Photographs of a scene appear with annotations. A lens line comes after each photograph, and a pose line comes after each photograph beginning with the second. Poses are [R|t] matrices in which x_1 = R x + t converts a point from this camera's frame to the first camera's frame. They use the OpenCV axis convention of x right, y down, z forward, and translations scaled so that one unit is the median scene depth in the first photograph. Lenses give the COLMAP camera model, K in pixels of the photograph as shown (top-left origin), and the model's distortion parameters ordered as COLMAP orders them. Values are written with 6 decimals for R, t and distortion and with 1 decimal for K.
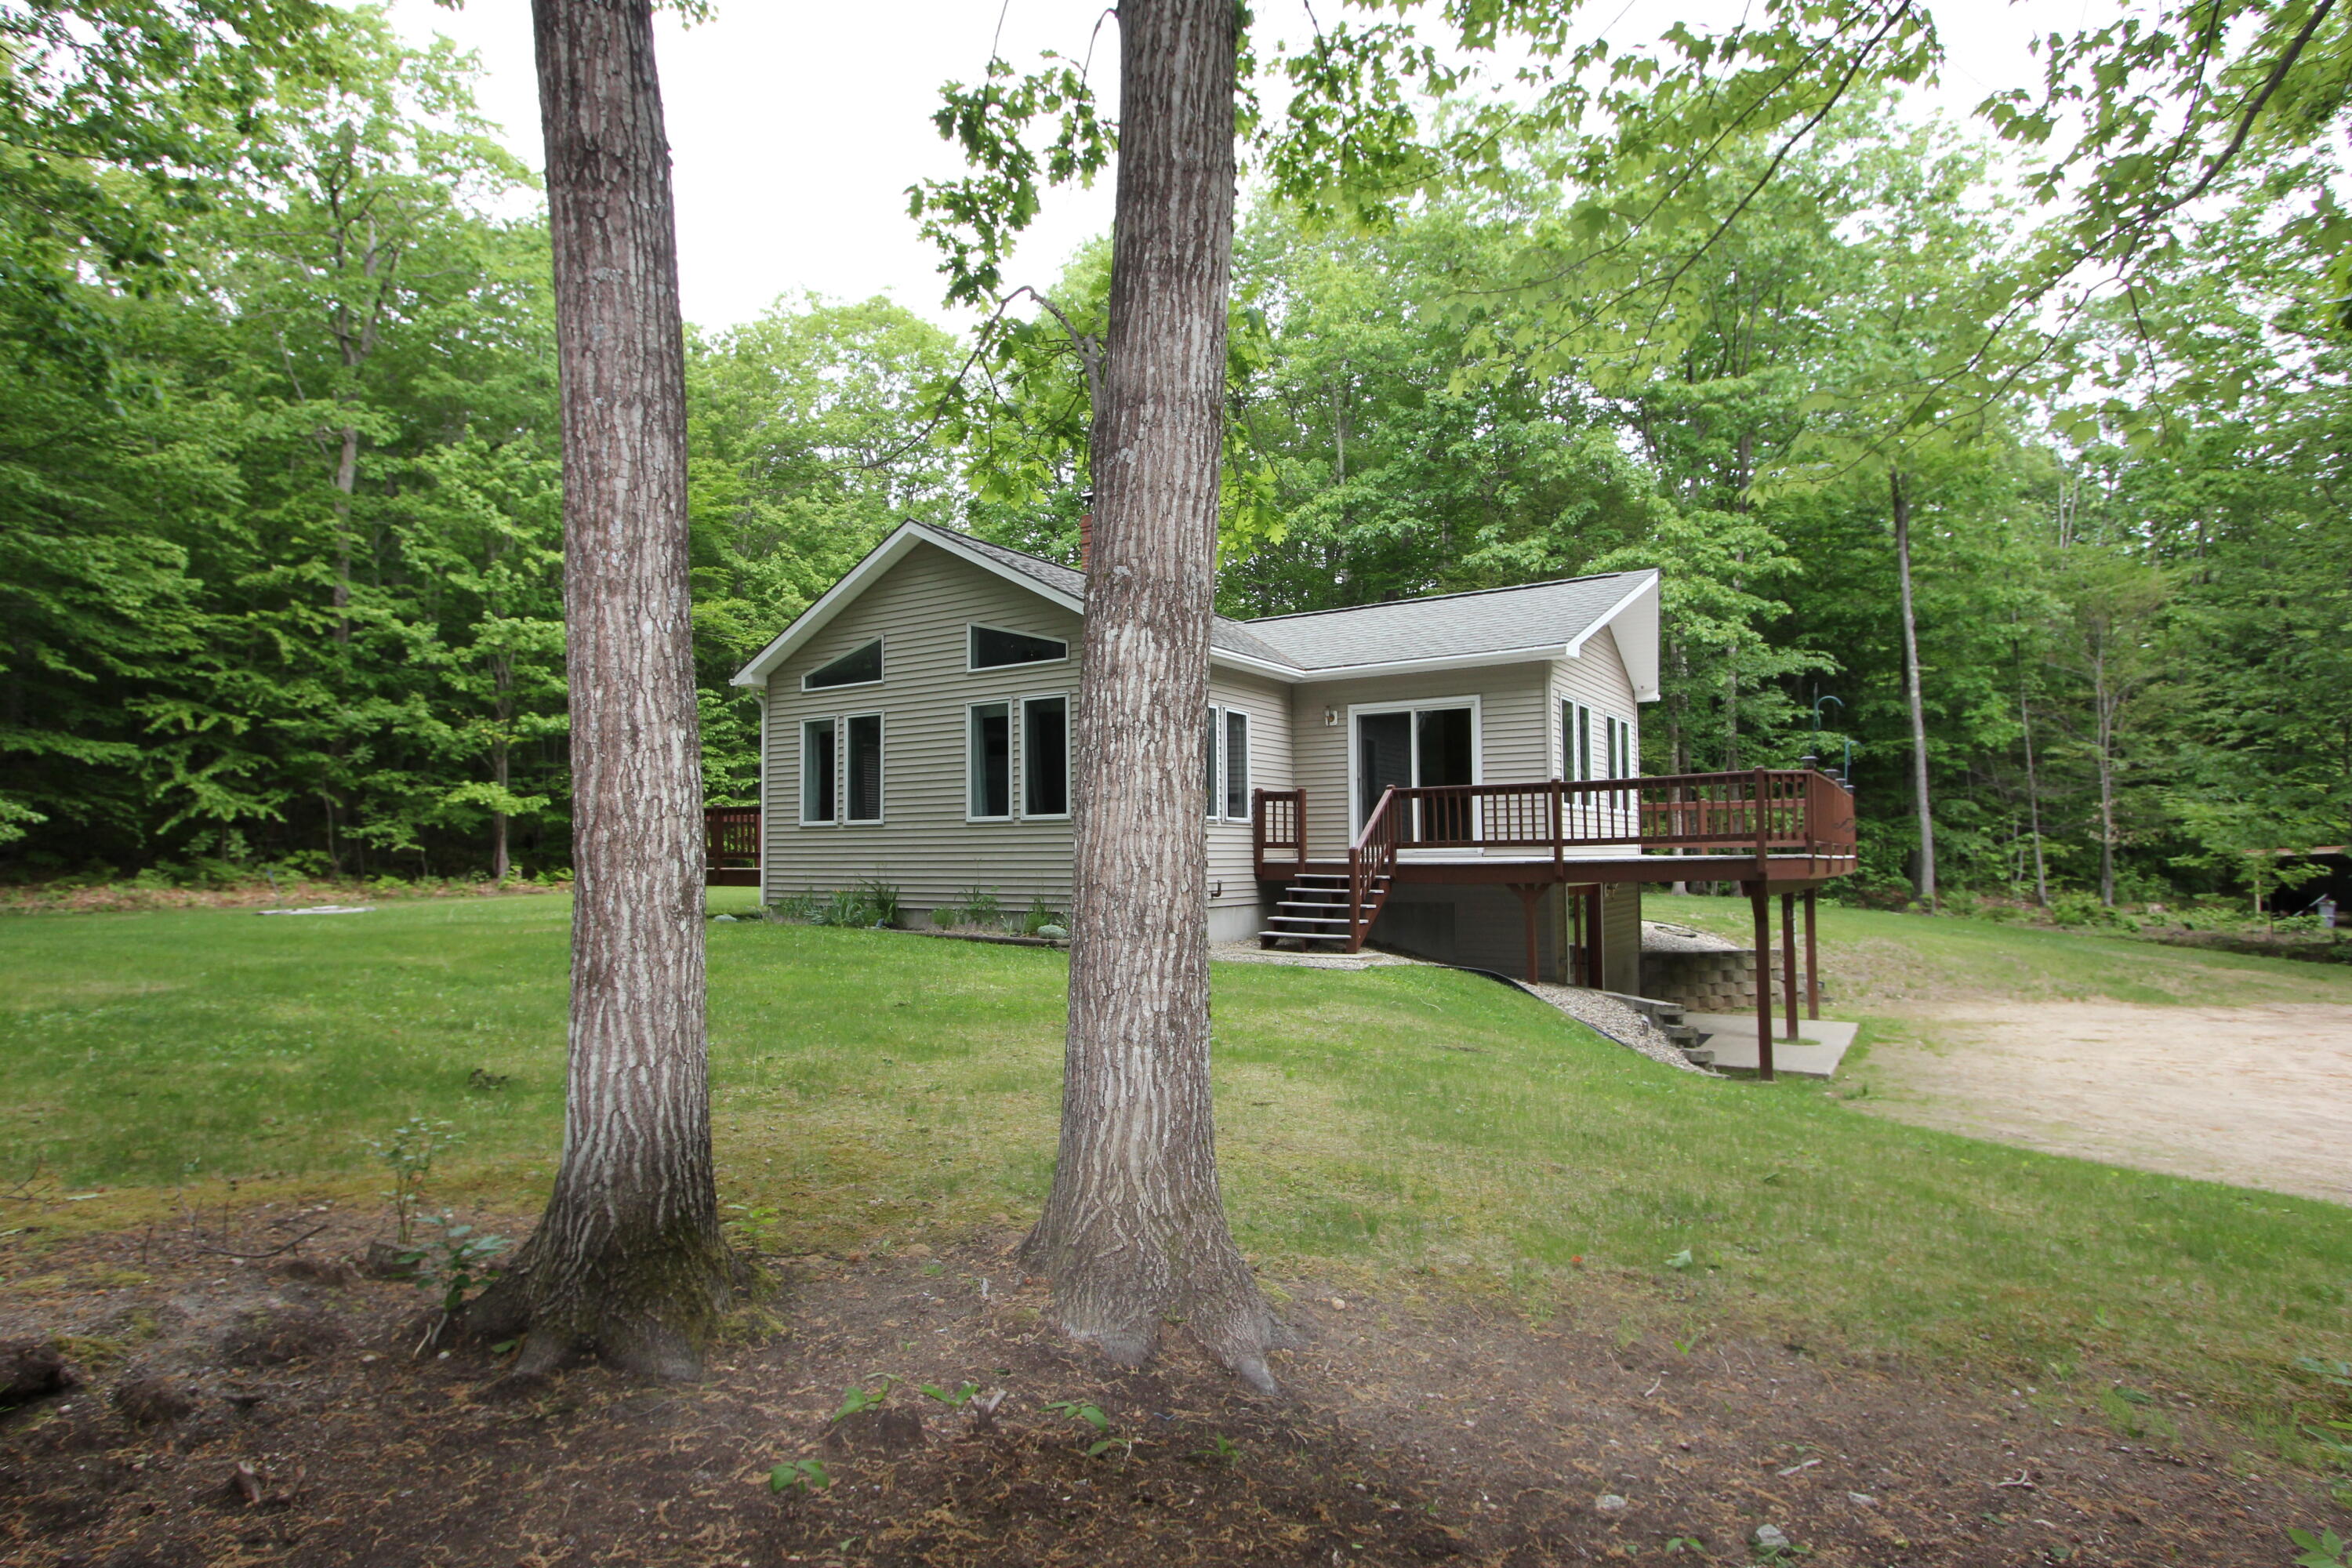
lens RADIAL K [[1328.7, 0, 1176.0], [0, 1328.7, 784.0], [0, 0, 1]] dist [-0.000613, -0.001106]
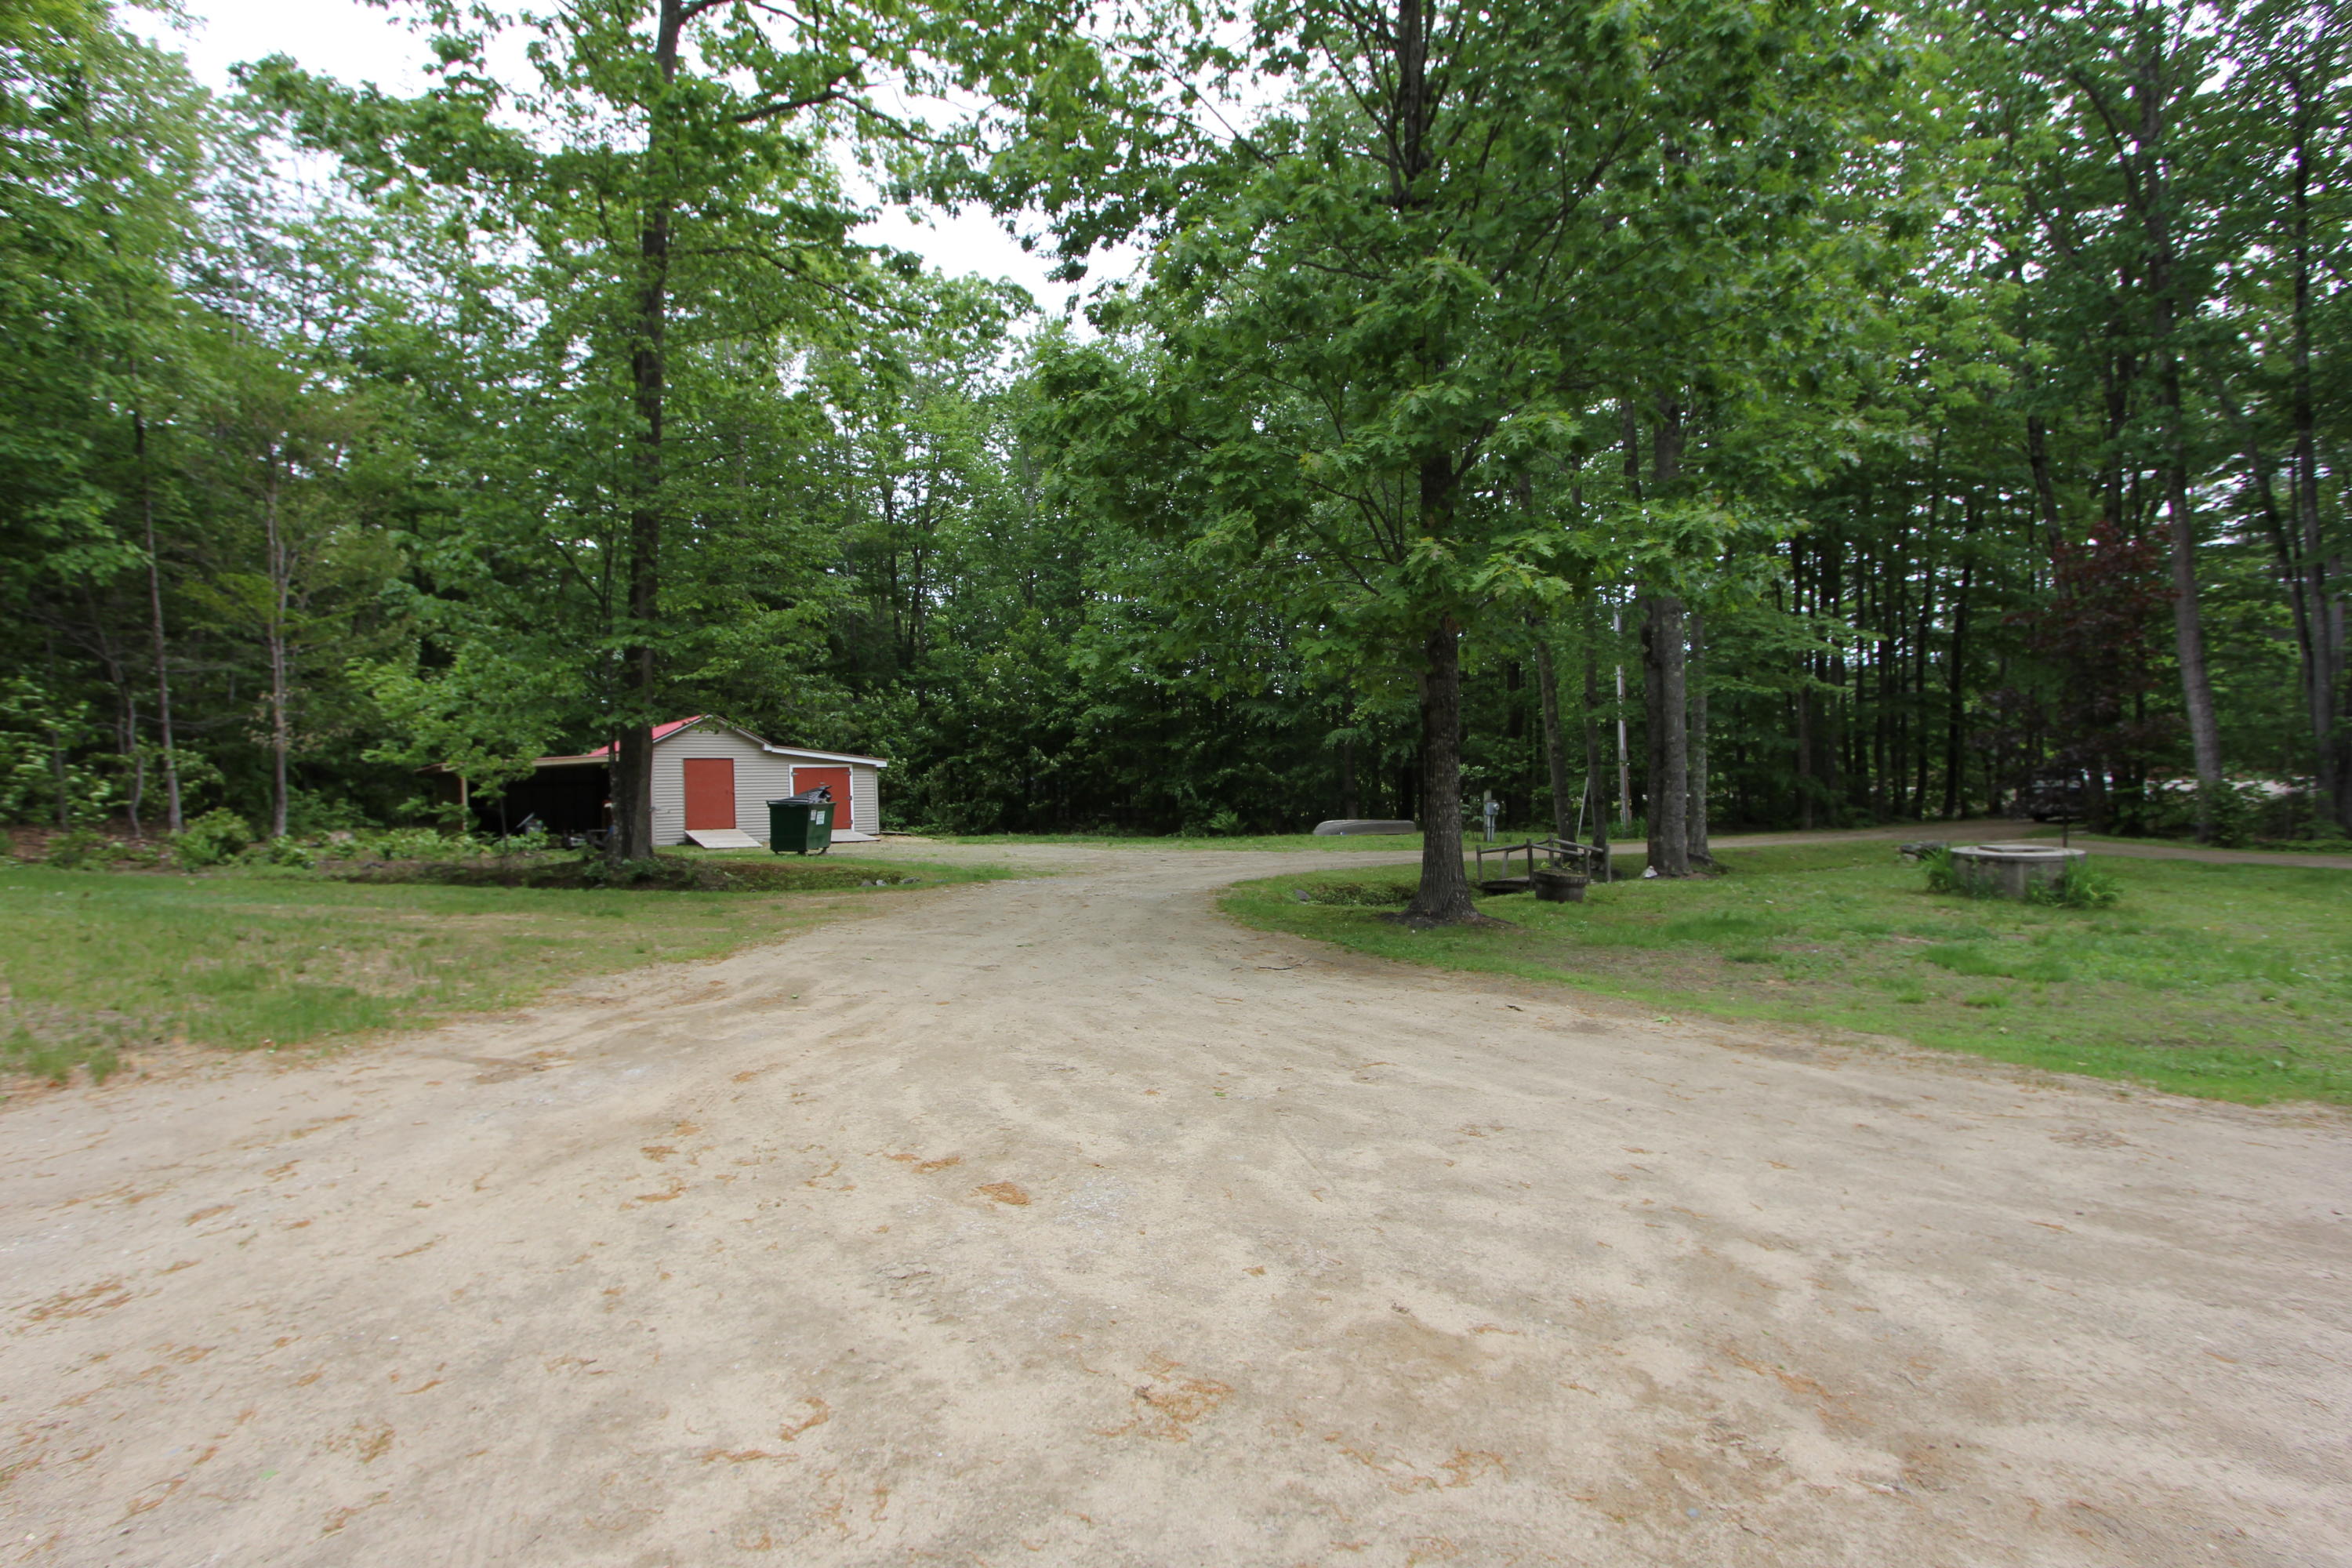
lens RADIAL K [[1109.3, 0, 1176.0], [0, 1109.3, 784.0], [0, 0, 1]] dist [-0.025022, 0.000168]
pose [[0.281990, 0.004367, 0.959407, 0.188979], [-0.030347, 0.999530, 0.004370, 0.031922], [-0.958937, -0.030347, 0.281990, 0.255392]]
